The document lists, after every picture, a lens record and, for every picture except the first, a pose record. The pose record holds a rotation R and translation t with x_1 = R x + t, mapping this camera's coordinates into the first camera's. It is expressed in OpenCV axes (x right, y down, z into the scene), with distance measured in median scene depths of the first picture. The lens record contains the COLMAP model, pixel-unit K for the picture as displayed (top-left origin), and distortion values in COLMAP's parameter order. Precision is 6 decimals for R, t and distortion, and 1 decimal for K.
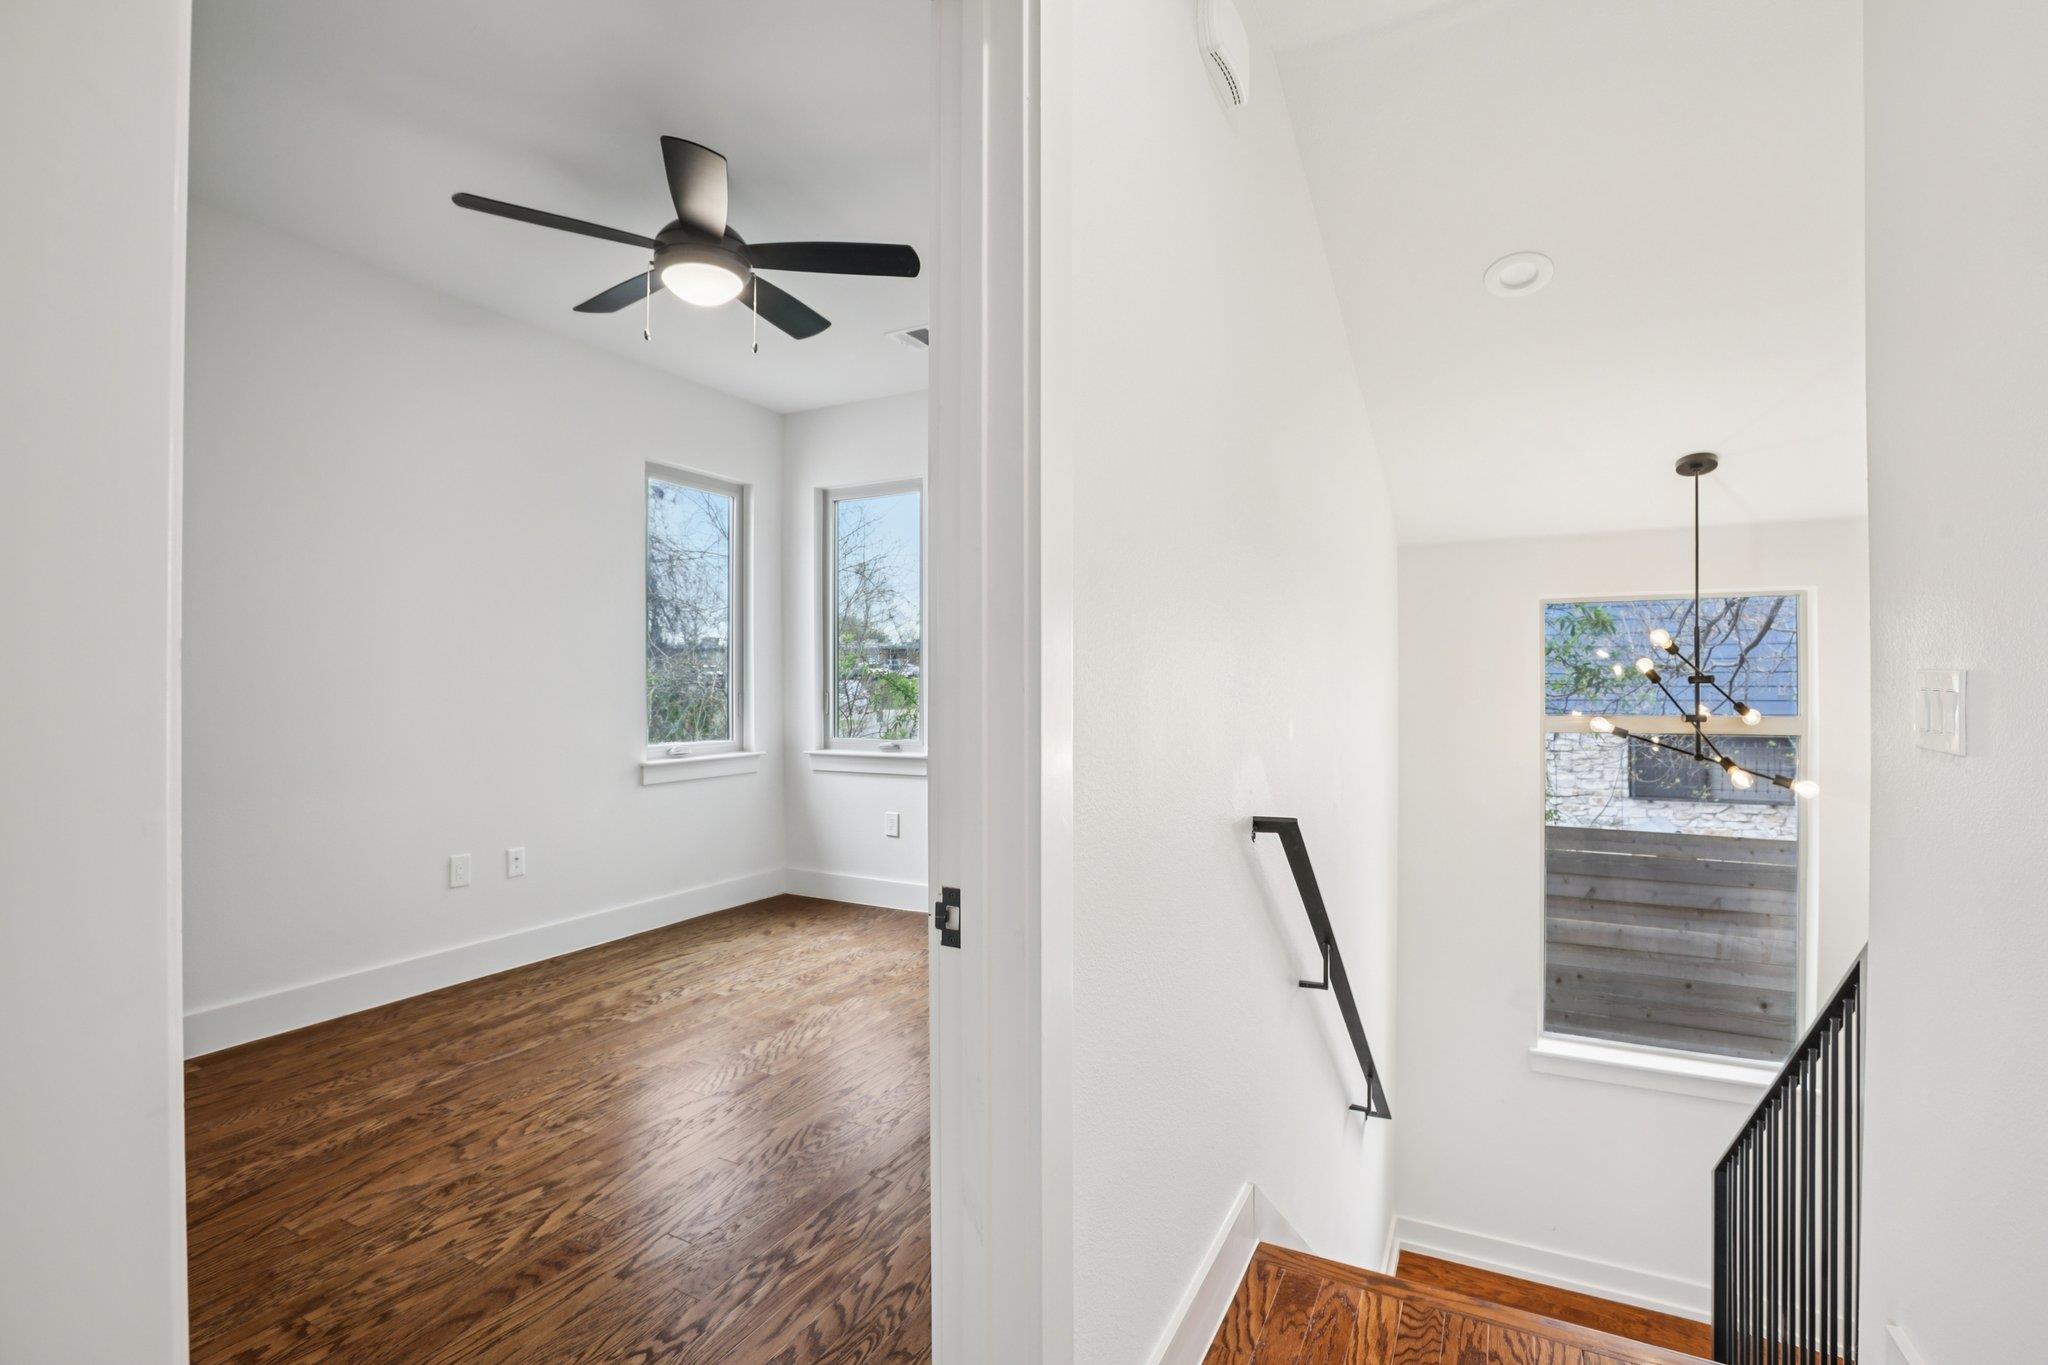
lens RADIAL K [[932.8, 0, 1029.5], [0, 932.8, 690.4], [0, 0, 1]] dist [-0.049325, 0.013719]
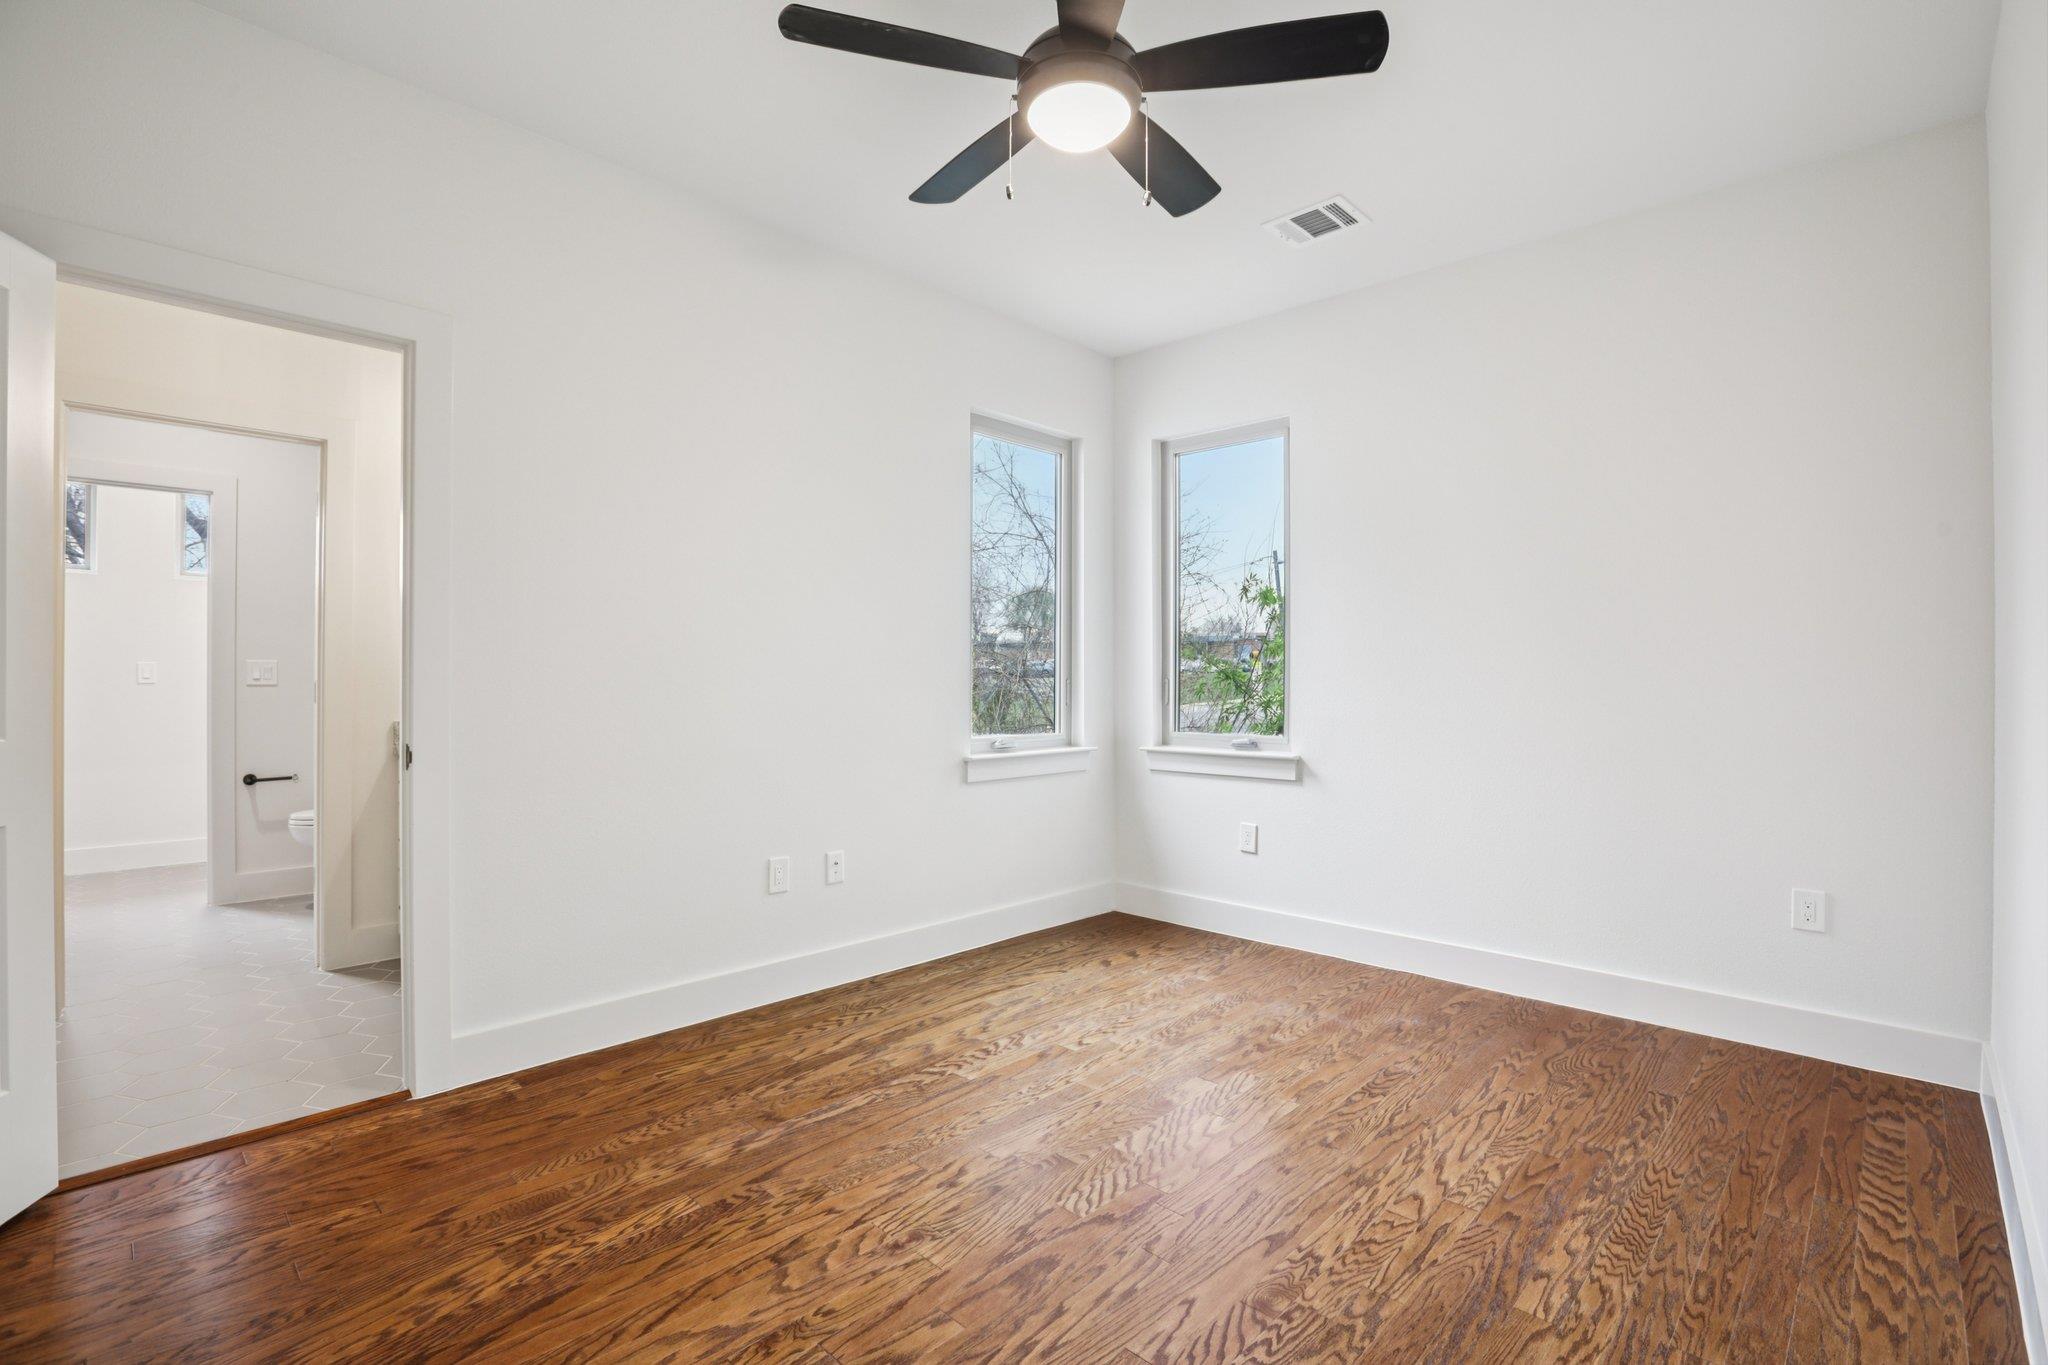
lens RADIAL K [[932.8, 0, 1028.6], [0, 932.8, 678.6], [0, 0, 1]] dist [-0.049325, 0.013719]
pose [[0.958889, 0.000399, -0.283780, -0.148480], [-0.002064, 0.999982, -0.005570, 0.011032], [0.283773, 0.005926, 0.958873, 0.225713]]
